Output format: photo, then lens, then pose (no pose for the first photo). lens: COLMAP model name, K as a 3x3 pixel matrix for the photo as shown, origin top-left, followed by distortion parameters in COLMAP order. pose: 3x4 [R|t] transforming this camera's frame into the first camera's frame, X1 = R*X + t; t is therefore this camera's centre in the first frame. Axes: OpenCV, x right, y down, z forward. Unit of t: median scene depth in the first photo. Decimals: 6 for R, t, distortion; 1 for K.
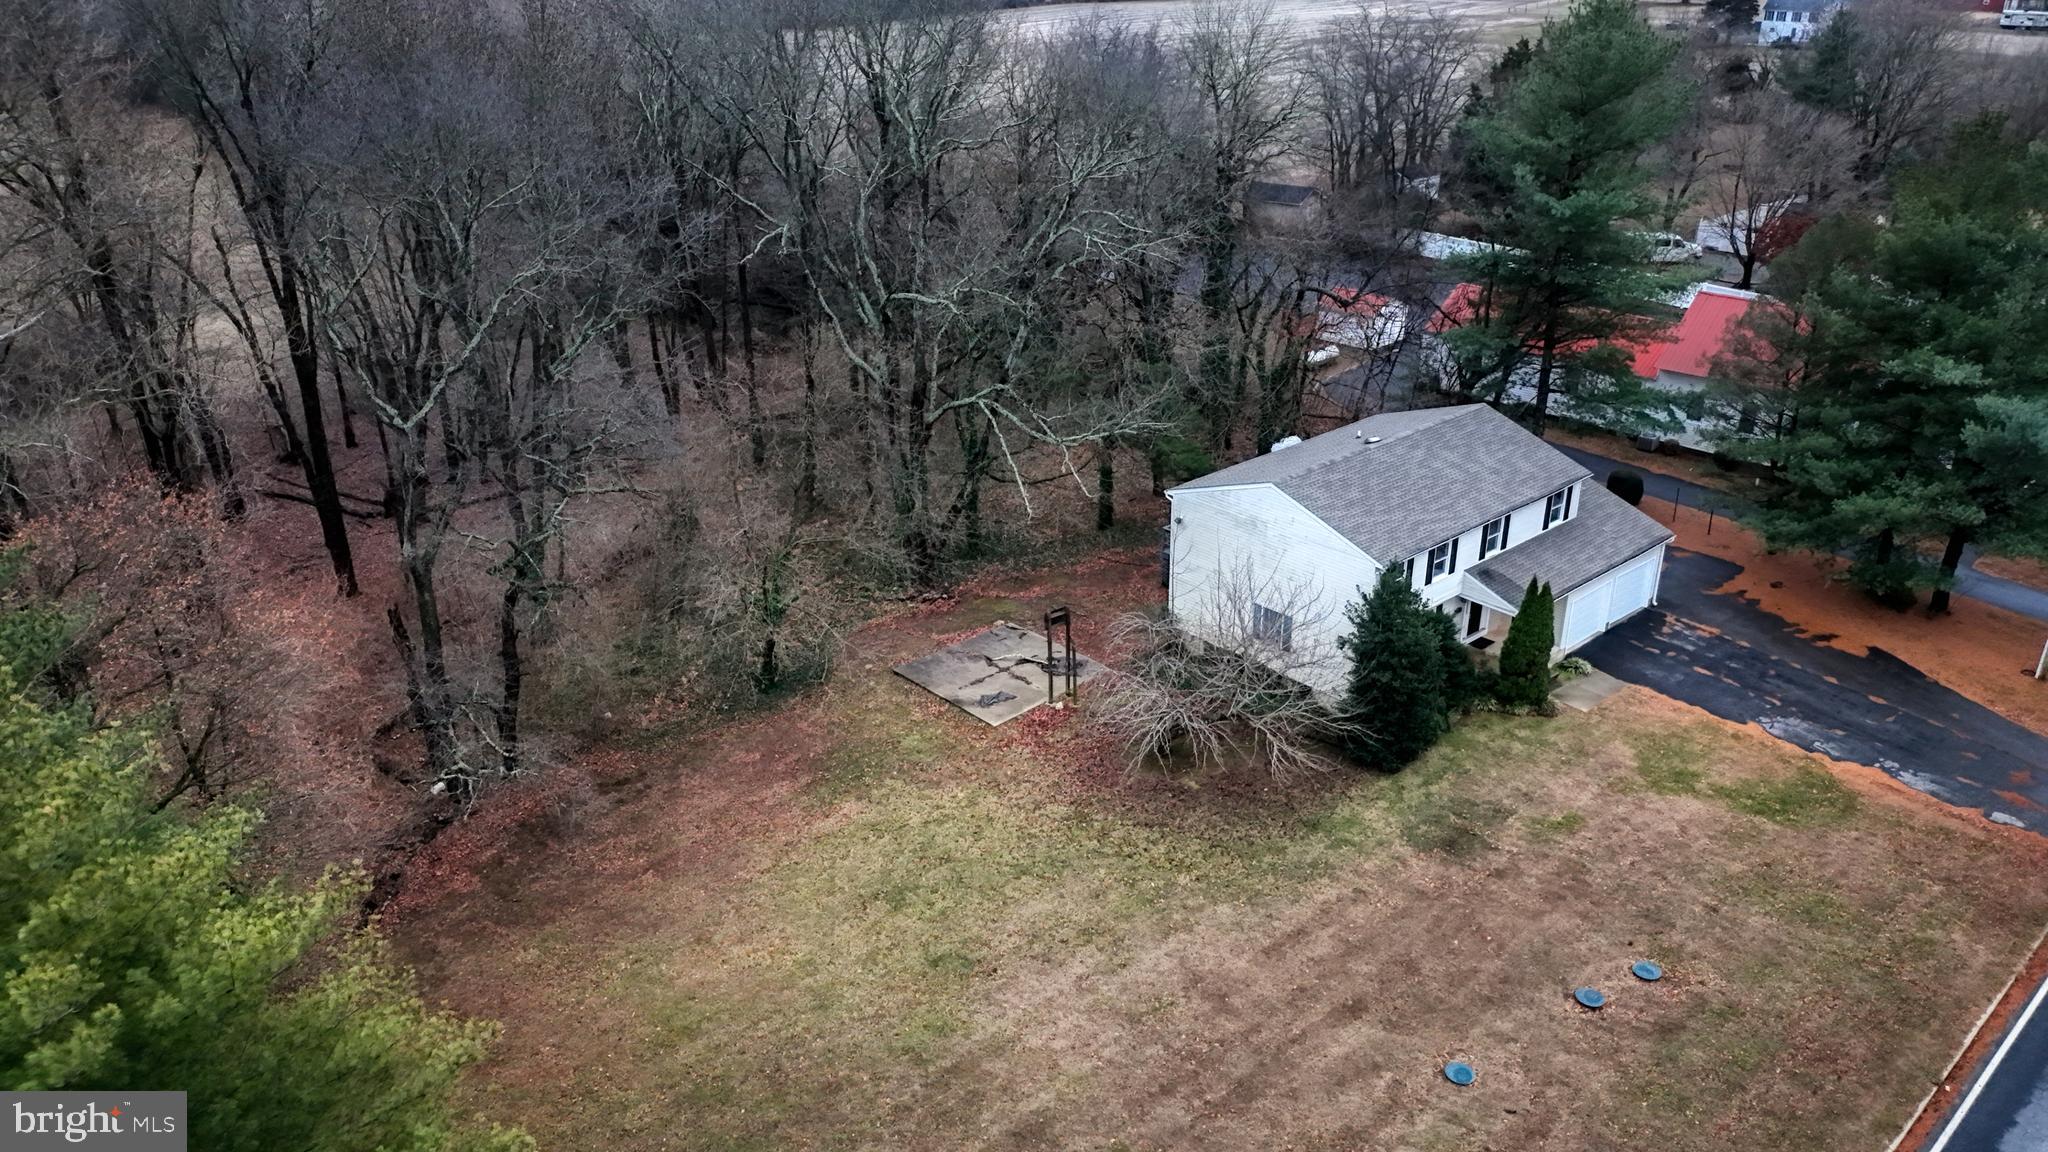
lens RADIAL K [[1503.8, 0, 1024.0], [0, 1503.8, 576.0], [0, 0, 1]] dist [0.100641, -0.110016]
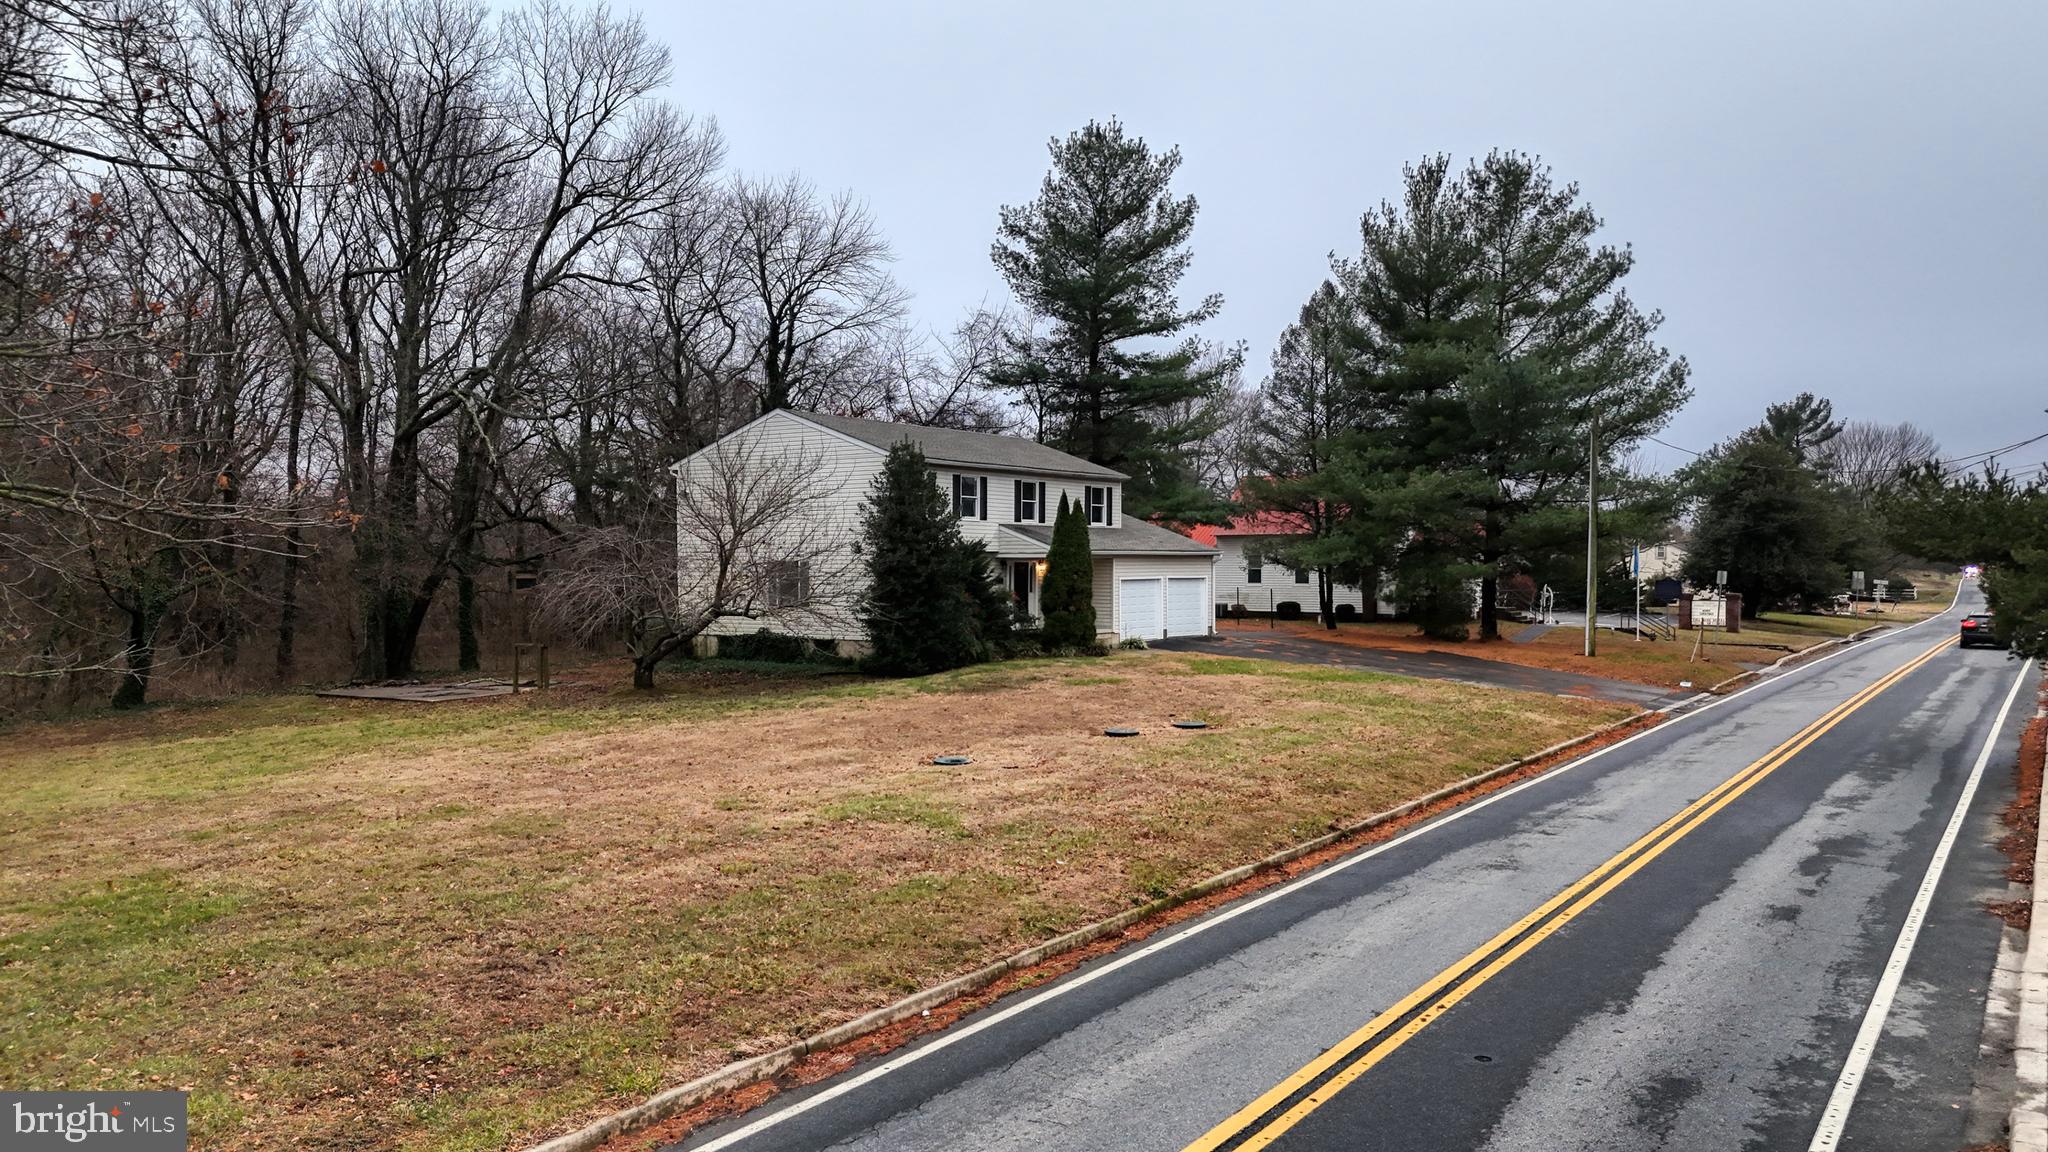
lens RADIAL K [[1503.8, 0, 1024.0], [0, 1503.8, 576.0], [0, 0, 1]] dist [0.100641, -0.110016]
pose [[0.977997, 0.009176, 0.208418, 0.086352], [0.077390, 0.911793, -0.403293, 0.287524], [-0.193735, 0.410549, 0.891020, 0.150273]]
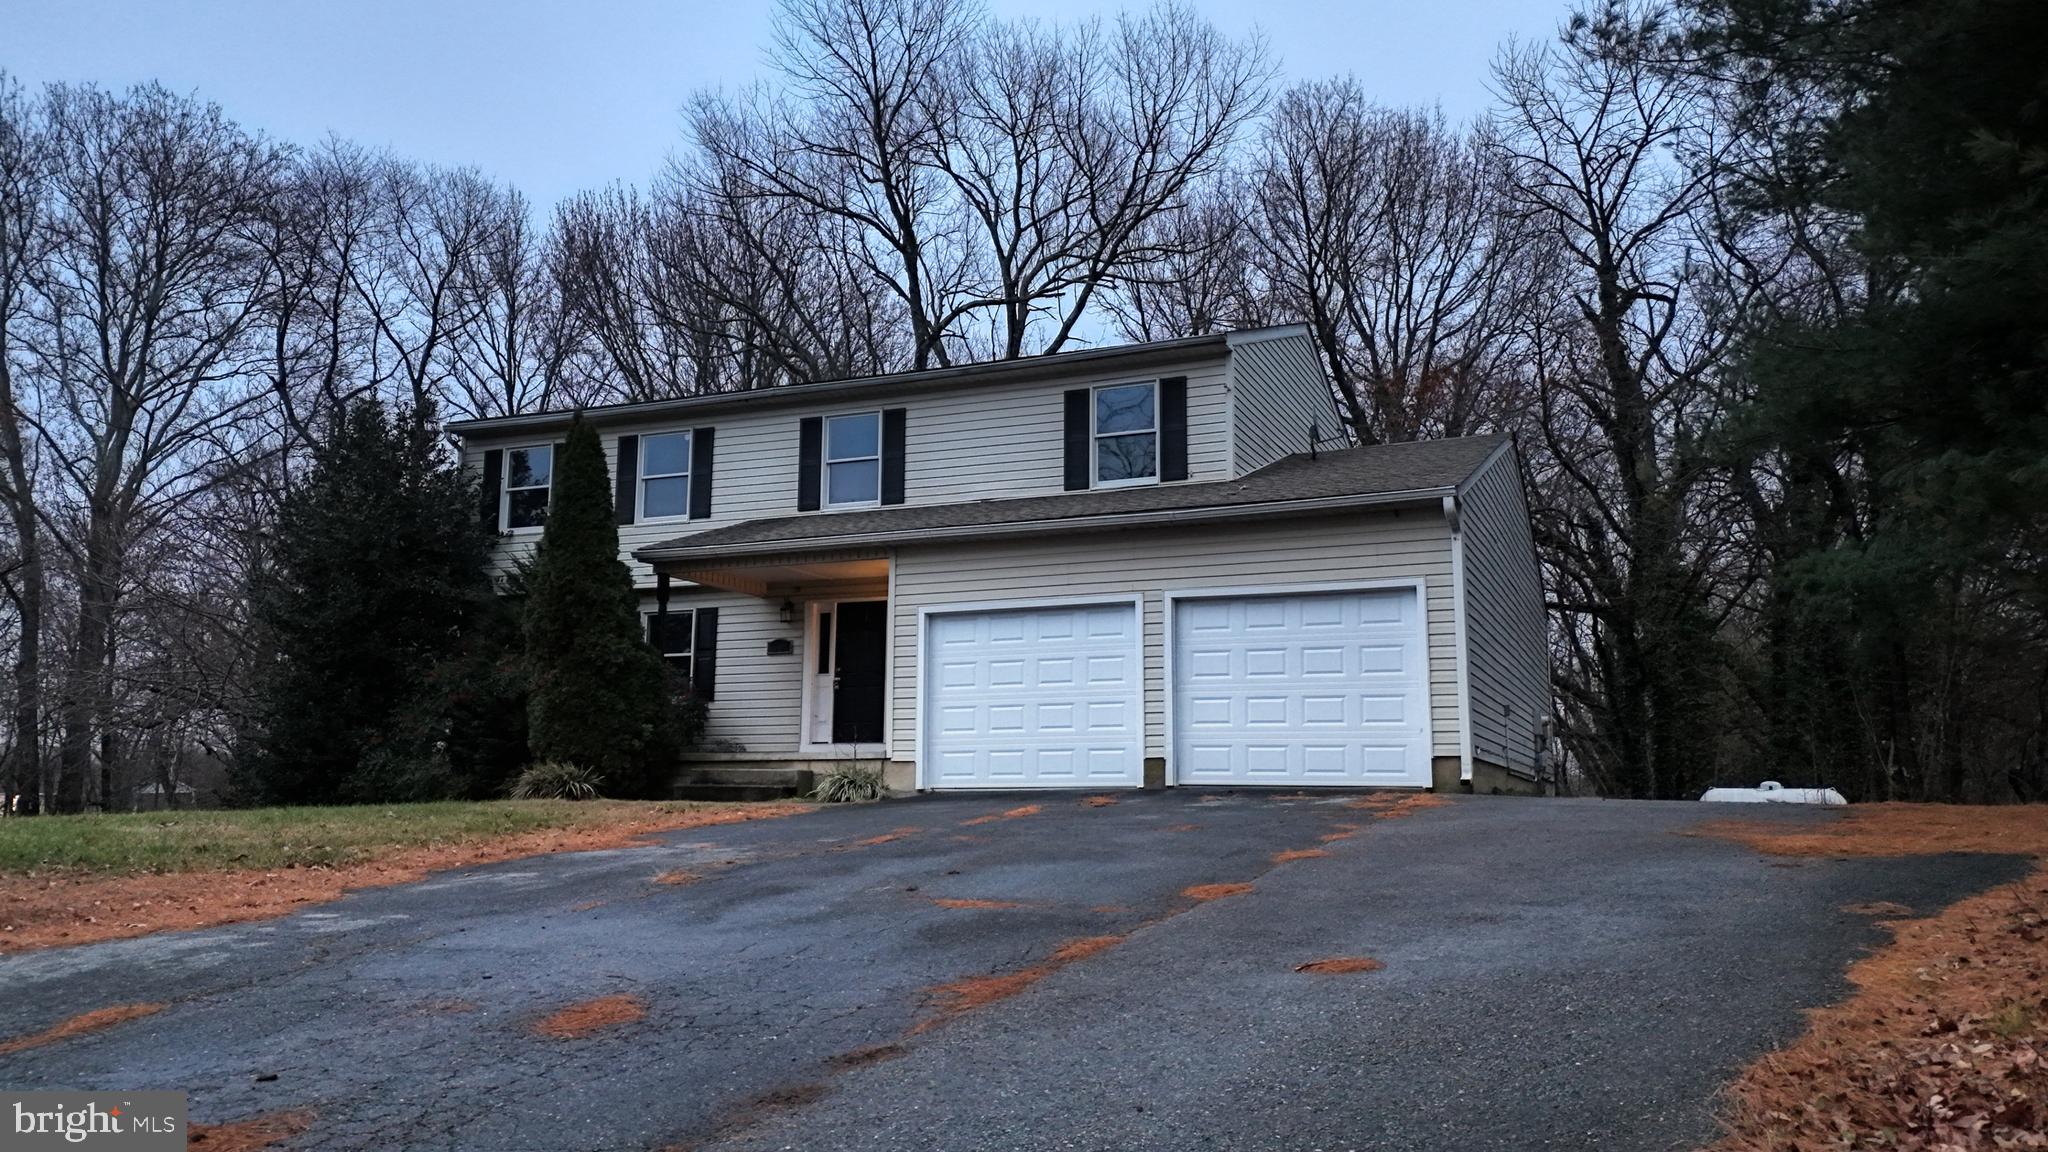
lens RADIAL K [[1503.8, 0, 1024.0], [0, 1503.8, 576.0], [0, 0, 1]] dist [0.100641, -0.110016]
pose [[0.413575, -0.133072, -0.900693, 0.509203], [-0.392790, 0.866388, -0.308363, 0.078321], [0.821384, 0.481314, 0.306048, 0.694374]]
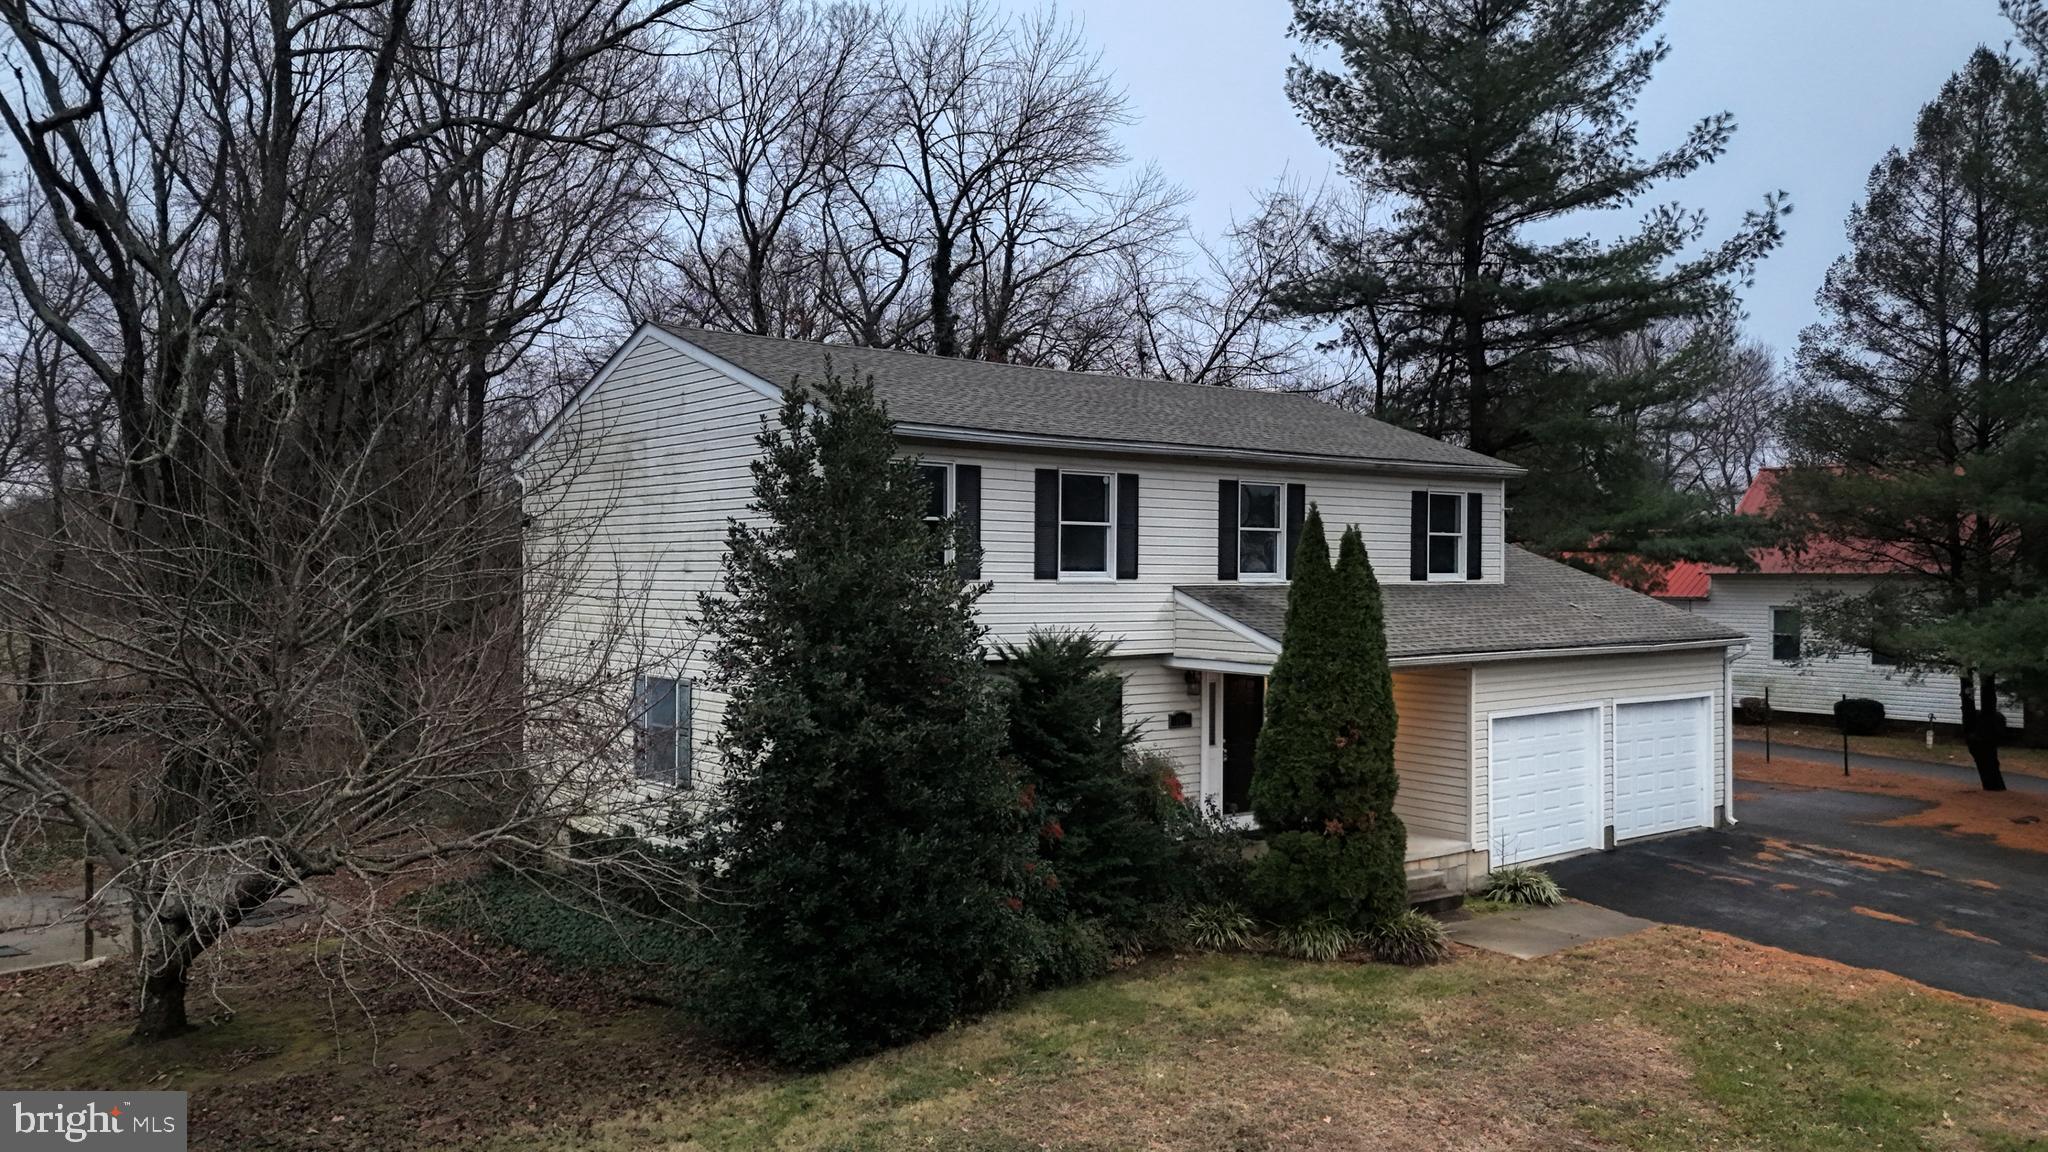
lens RADIAL K [[1503.8, 0, 1024.0], [0, 1503.8, 576.0], [0, 0, 1]] dist [0.100641, -0.110016]
pose [[0.997808, 0.013090, -0.064869, 0.204725], [-0.038591, 0.911406, -0.409694, 0.109370], [0.053759, 0.411299, 0.909914, 0.482837]]
